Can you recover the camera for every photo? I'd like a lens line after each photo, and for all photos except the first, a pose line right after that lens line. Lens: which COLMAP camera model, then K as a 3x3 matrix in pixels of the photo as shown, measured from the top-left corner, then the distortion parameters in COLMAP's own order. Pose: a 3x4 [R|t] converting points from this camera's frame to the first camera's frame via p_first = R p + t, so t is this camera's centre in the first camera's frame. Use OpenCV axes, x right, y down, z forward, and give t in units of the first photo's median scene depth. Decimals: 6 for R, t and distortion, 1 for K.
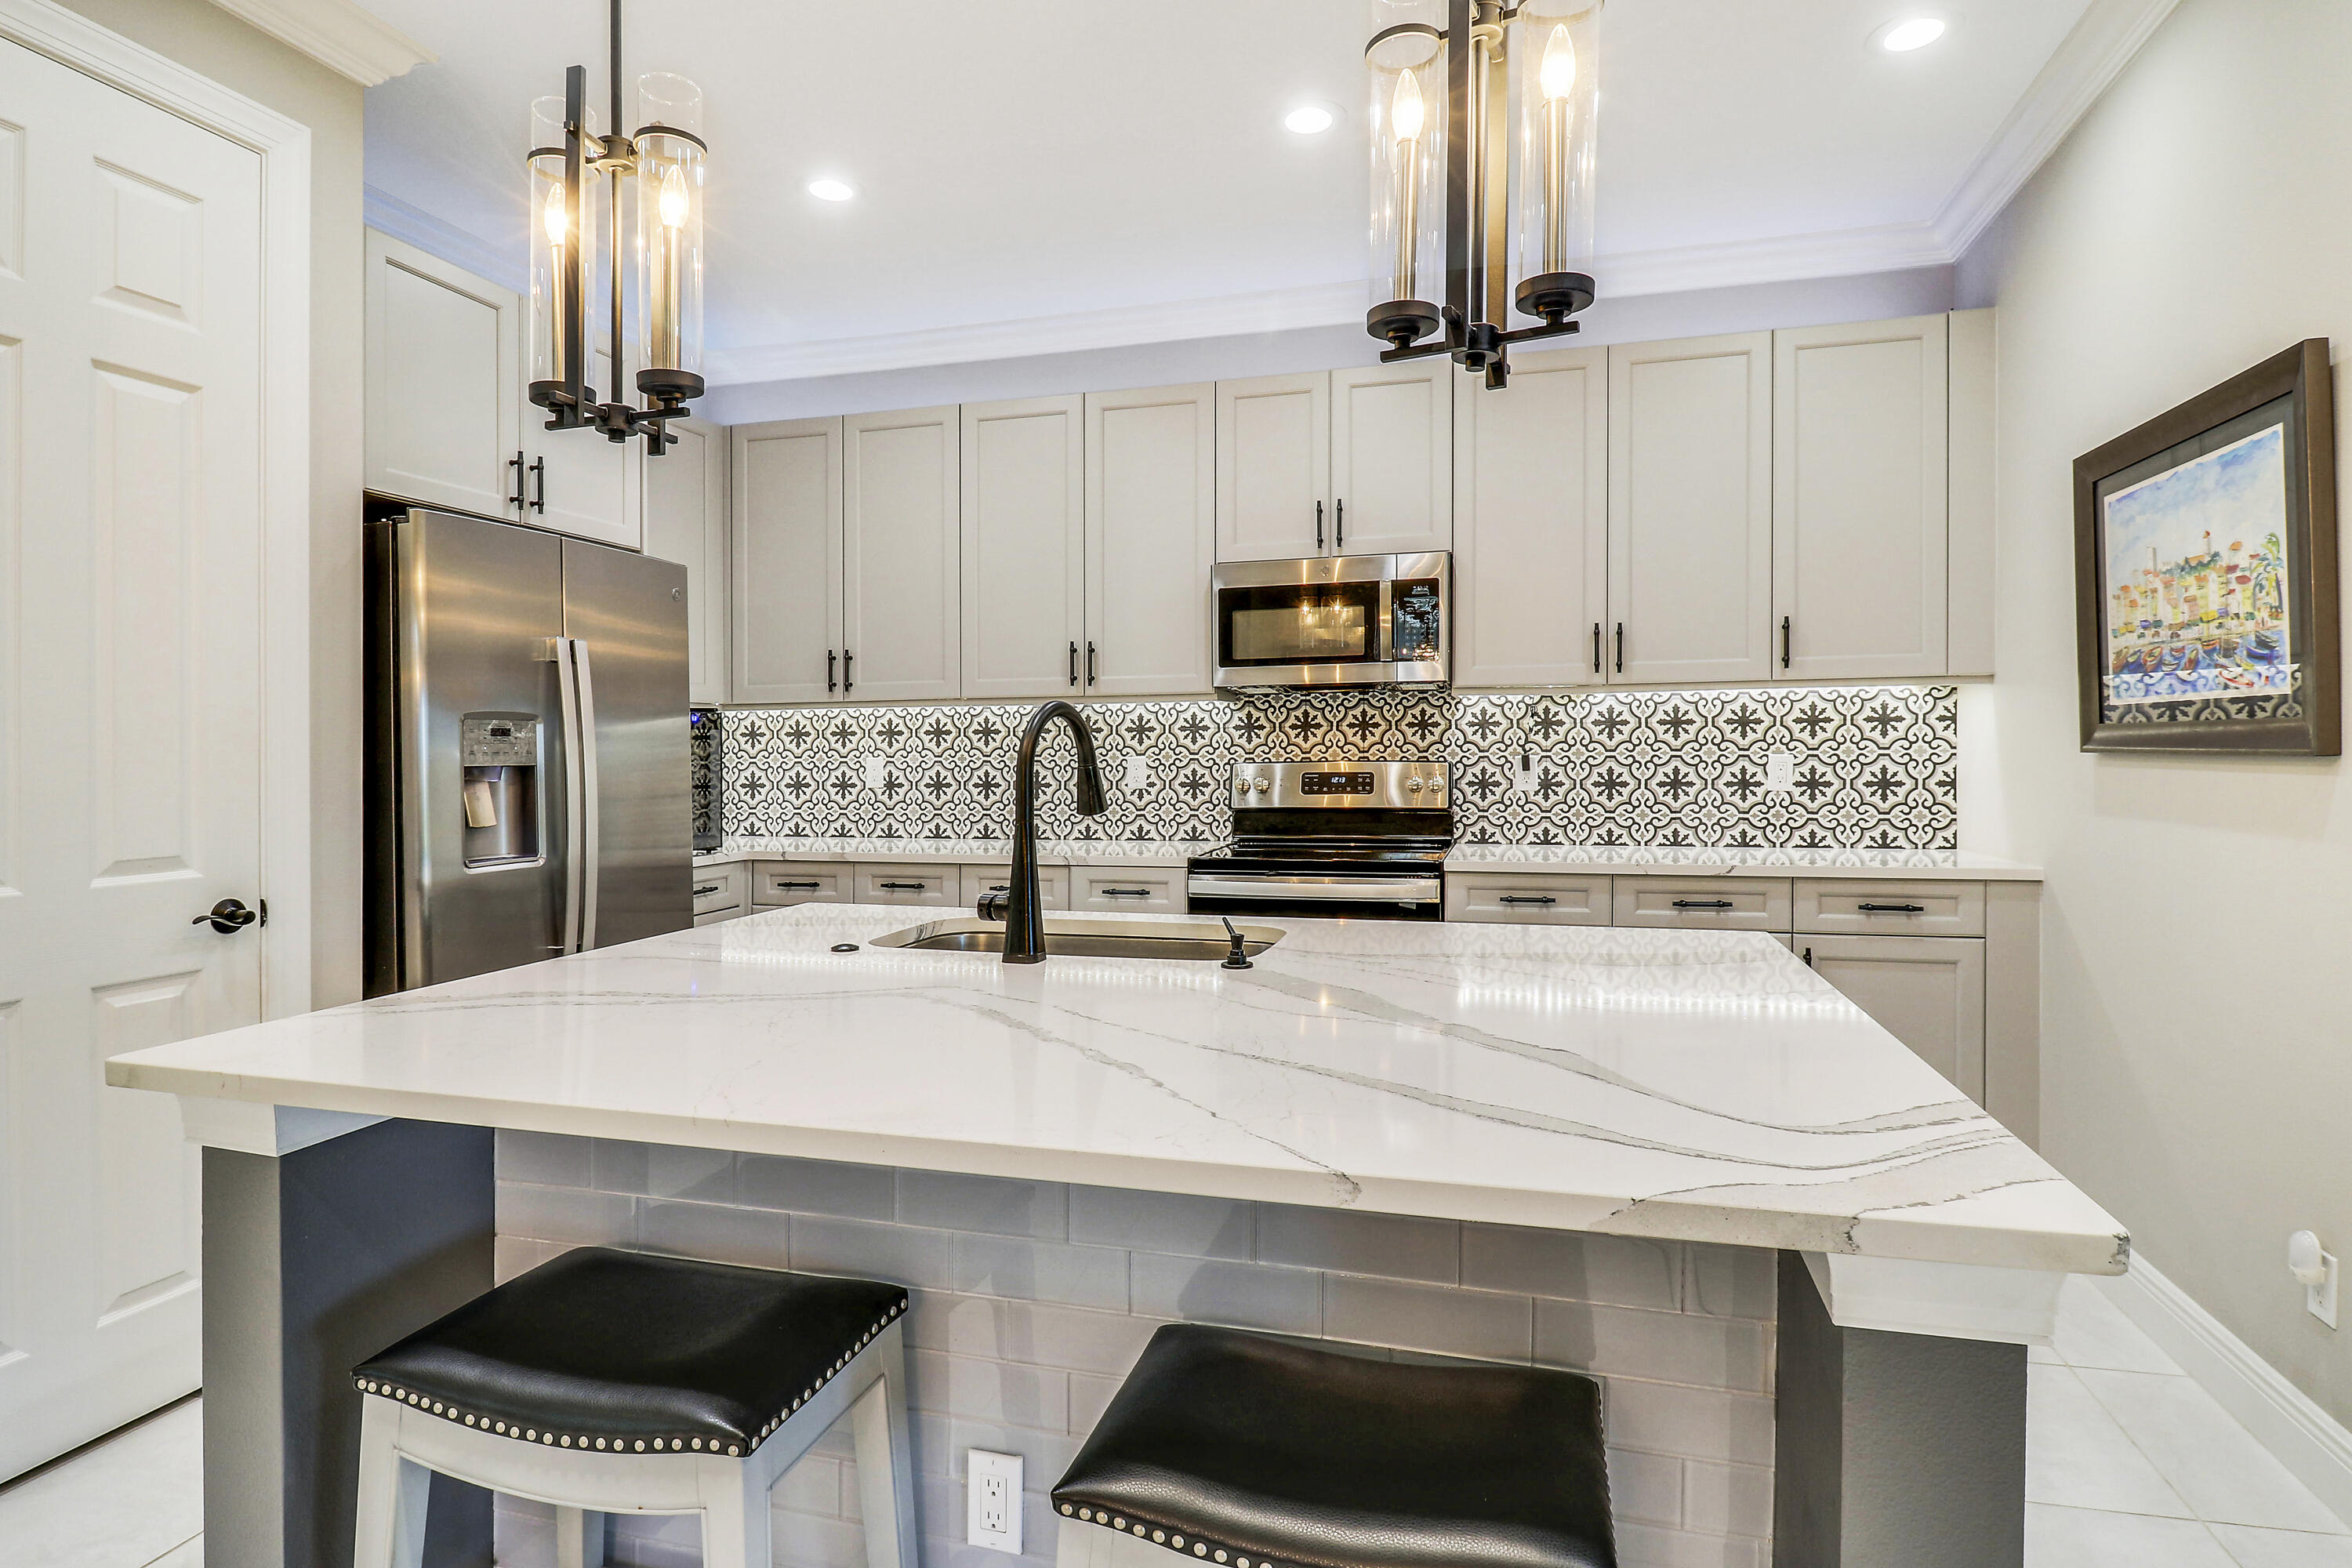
lens RADIAL K [[1203.7, 0, 1178.8], [0, 1203.7, 744.1], [0, 0, 1]] dist [0.004231, -0.012170]
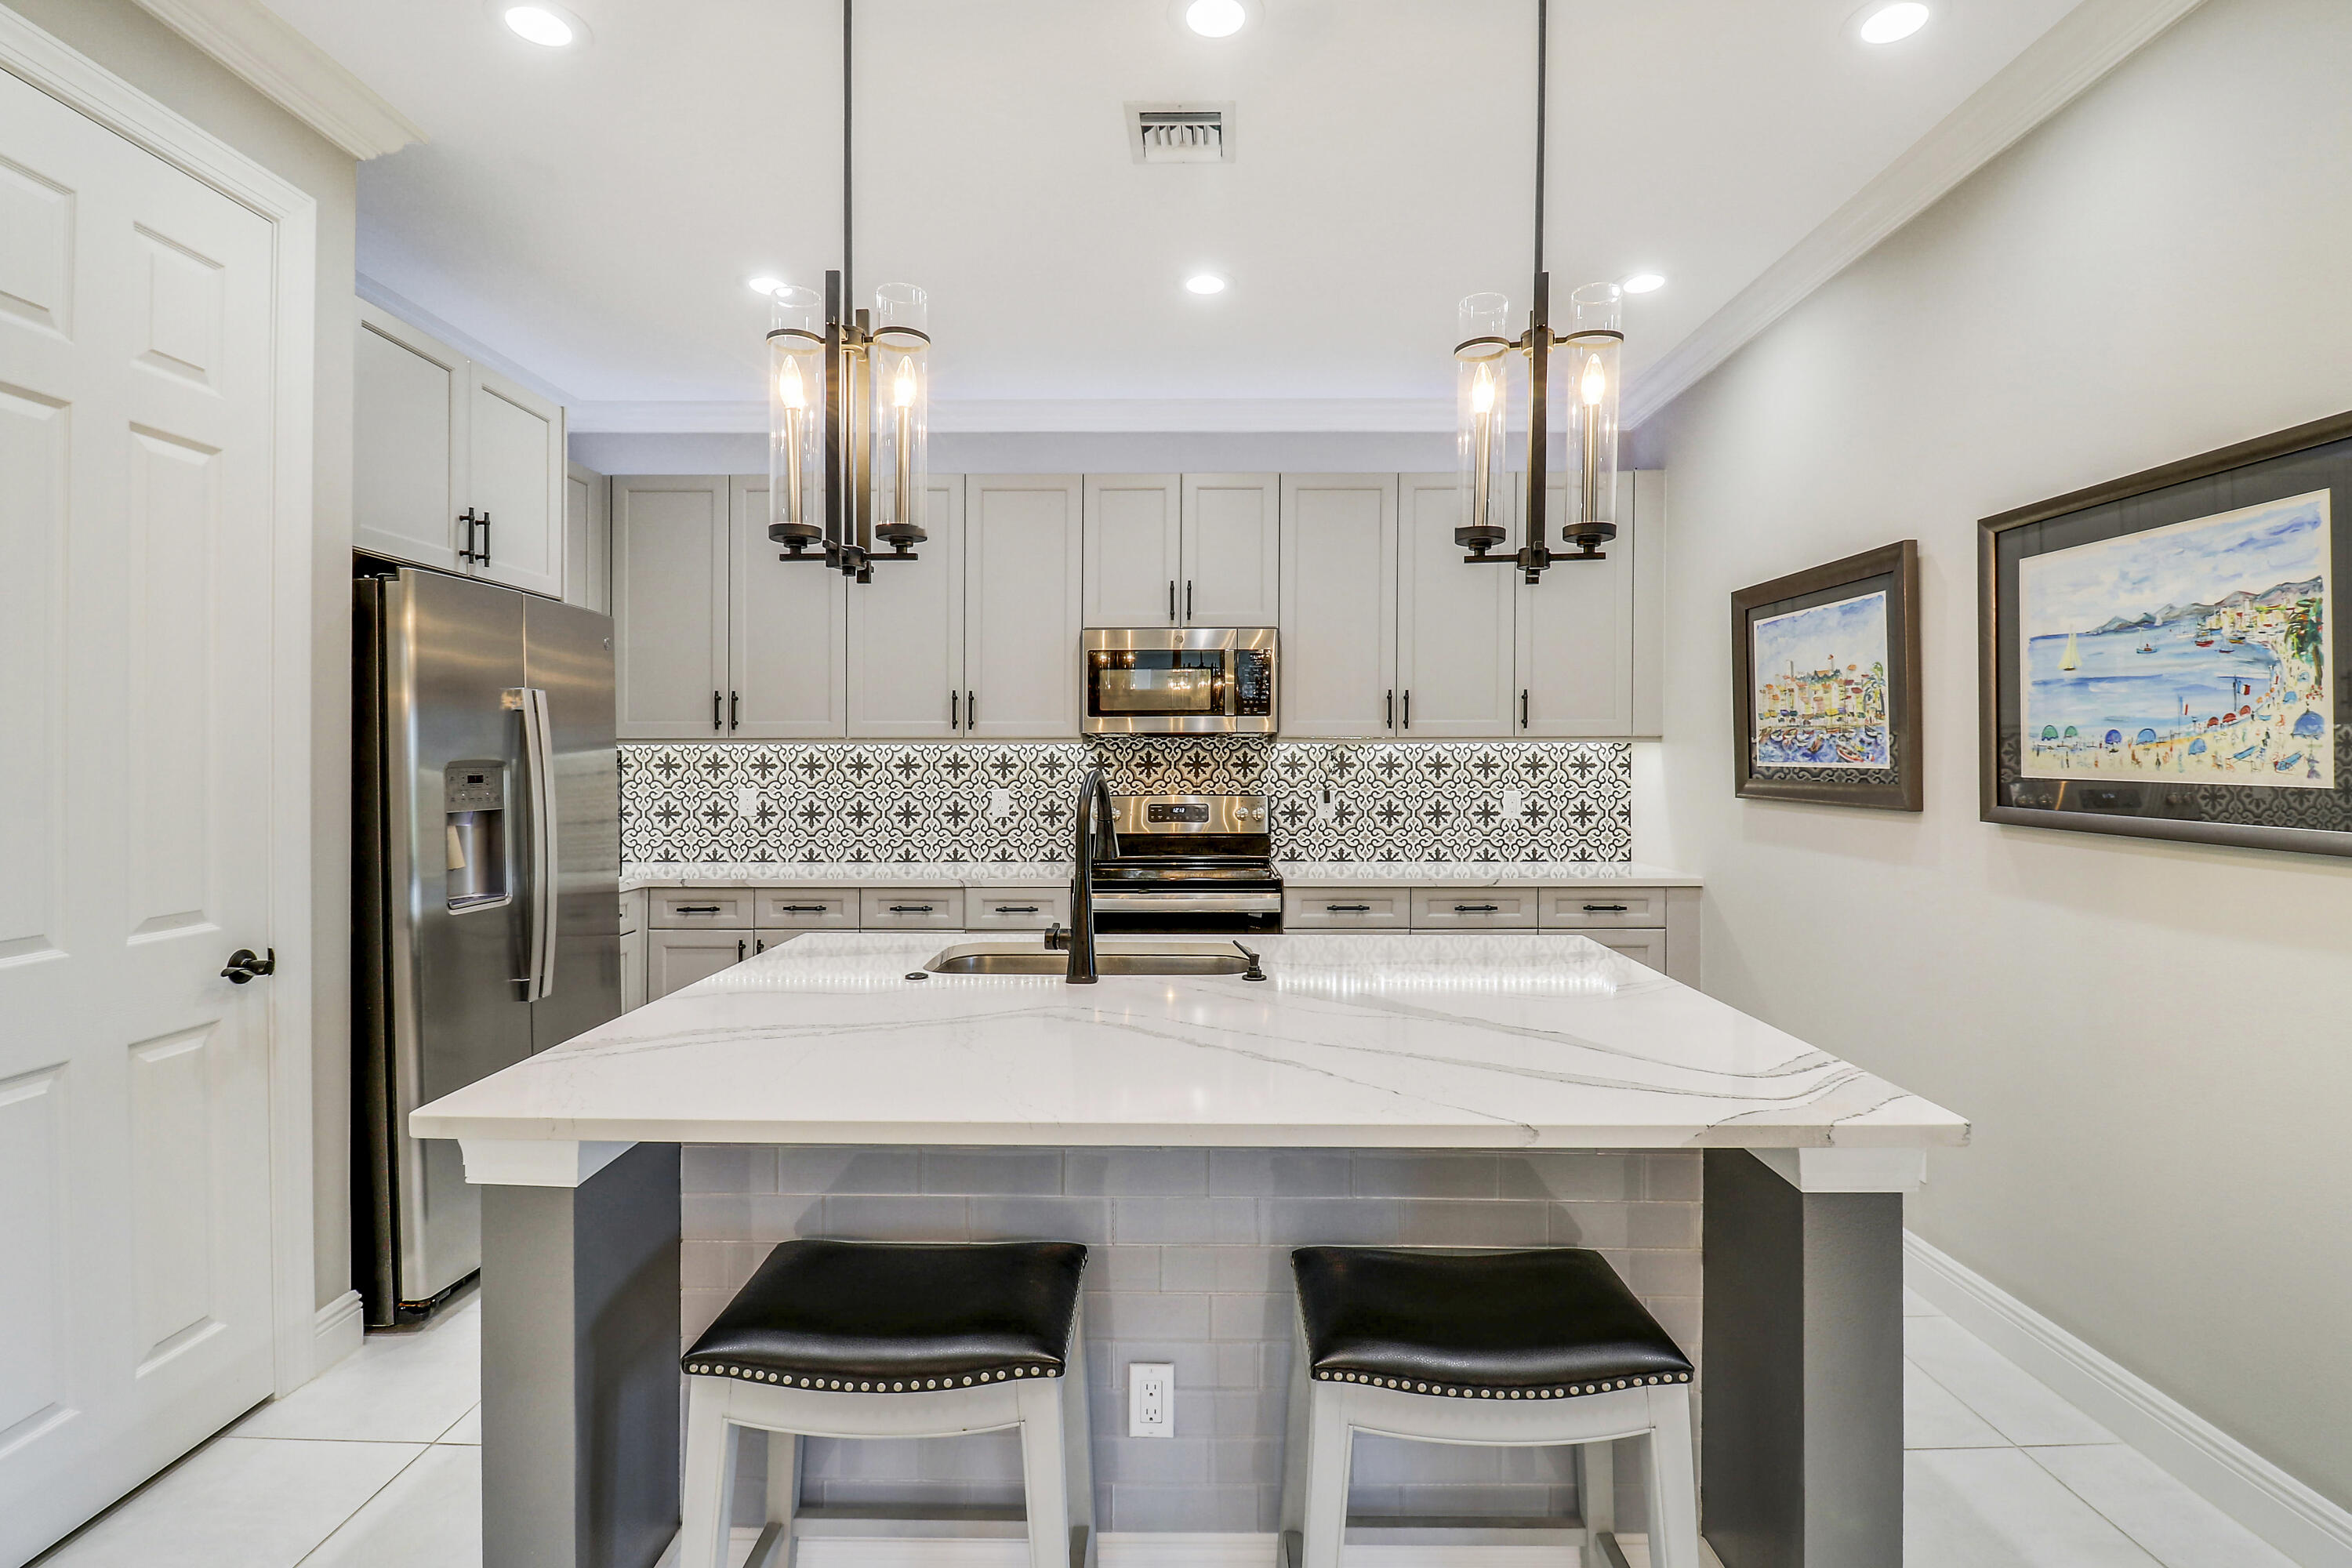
lens RADIAL K [[1079.0, 0, 1175.5], [0, 1079.0, 750.8], [0, 0, 1]] dist [0.002546, -0.013313]
pose [[0.967693, 0.009495, 0.251952, -0.162370], [-0.008400, 0.999950, -0.005420, -0.027120], [-0.251990, 0.003128, 0.967725, -0.054627]]
